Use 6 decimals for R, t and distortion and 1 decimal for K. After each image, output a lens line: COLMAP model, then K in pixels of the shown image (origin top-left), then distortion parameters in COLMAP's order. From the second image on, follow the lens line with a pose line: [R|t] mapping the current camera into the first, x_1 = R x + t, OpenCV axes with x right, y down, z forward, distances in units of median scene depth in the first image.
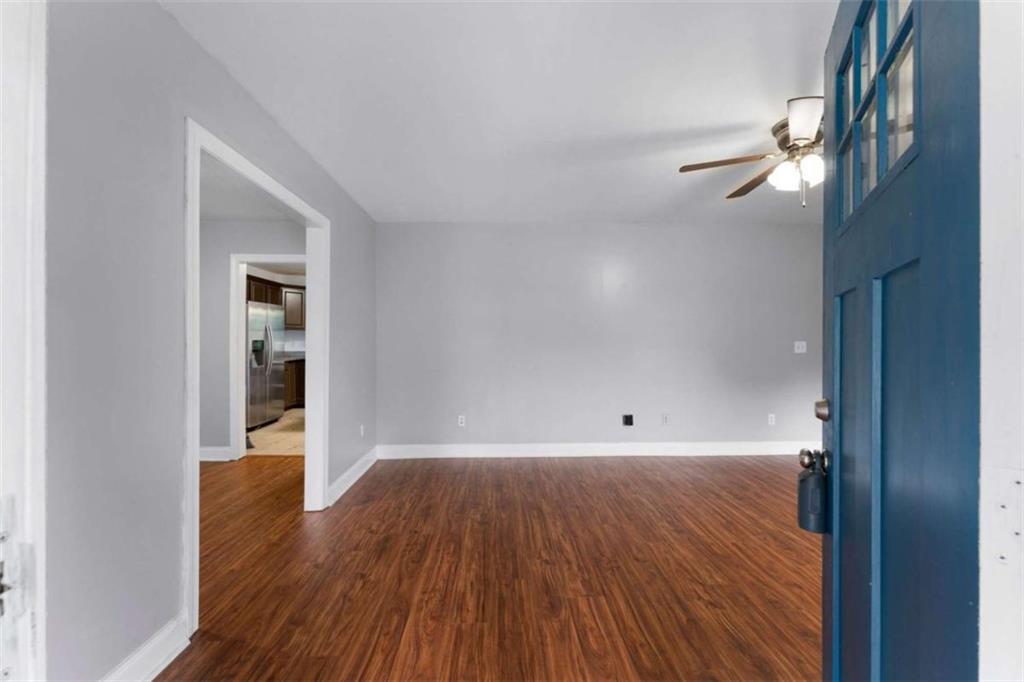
lens RADIAL K [[410.5, 0, 507.2], [0, 410.5, 346.0], [0, 0, 1]] dist [-0.000720, 0.000374]
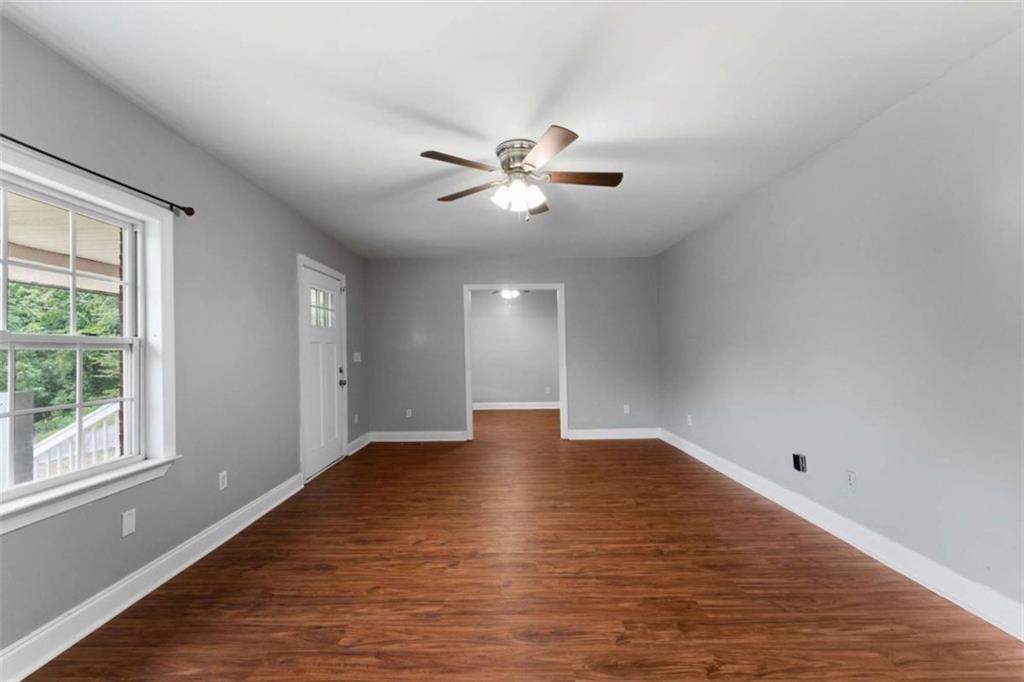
lens RADIAL K [[410.5, 0, 502.2], [0, 410.5, 346.3], [0, 0, 1]] dist [-0.000720, 0.000374]
pose [[-0.042599, -0.016188, -0.998961, 1.446668], [-0.000938, 0.999869, -0.016163, 0.000328], [0.999092, 0.000249, -0.042609, 0.792267]]
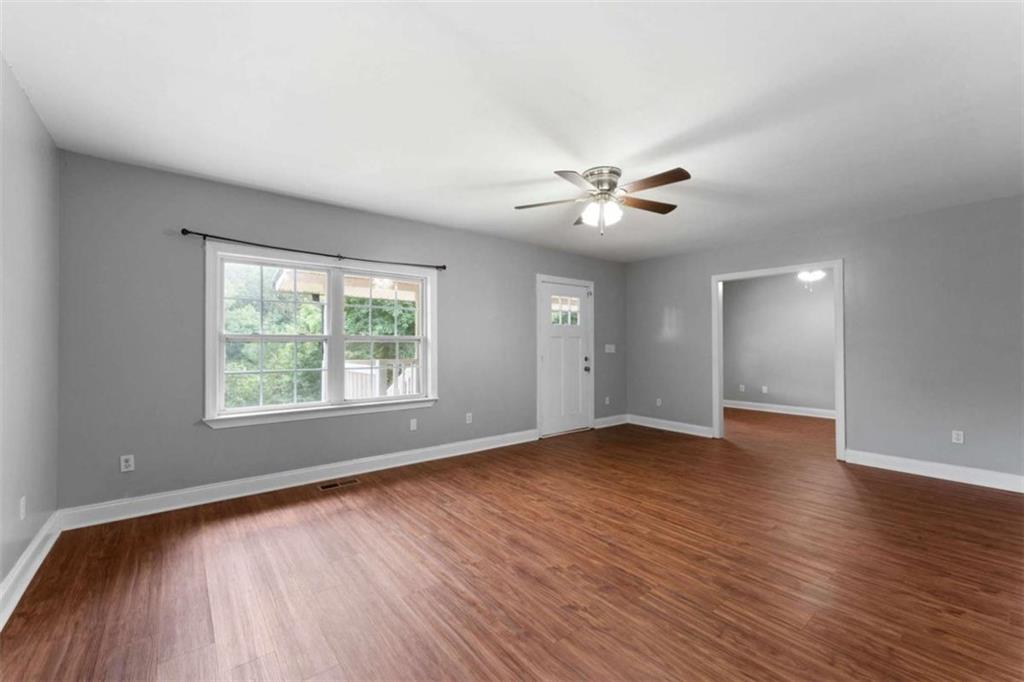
lens RADIAL K [[410.5, 0, 506.7], [0, 410.5, 342.1], [0, 0, 1]] dist [-0.000720, 0.000374]
pose [[-0.804492, -0.010439, -0.593871, 1.376011], [-0.014631, 0.999890, 0.002243, -0.011802], [0.593783, 0.010493, -0.804557, 1.479087]]
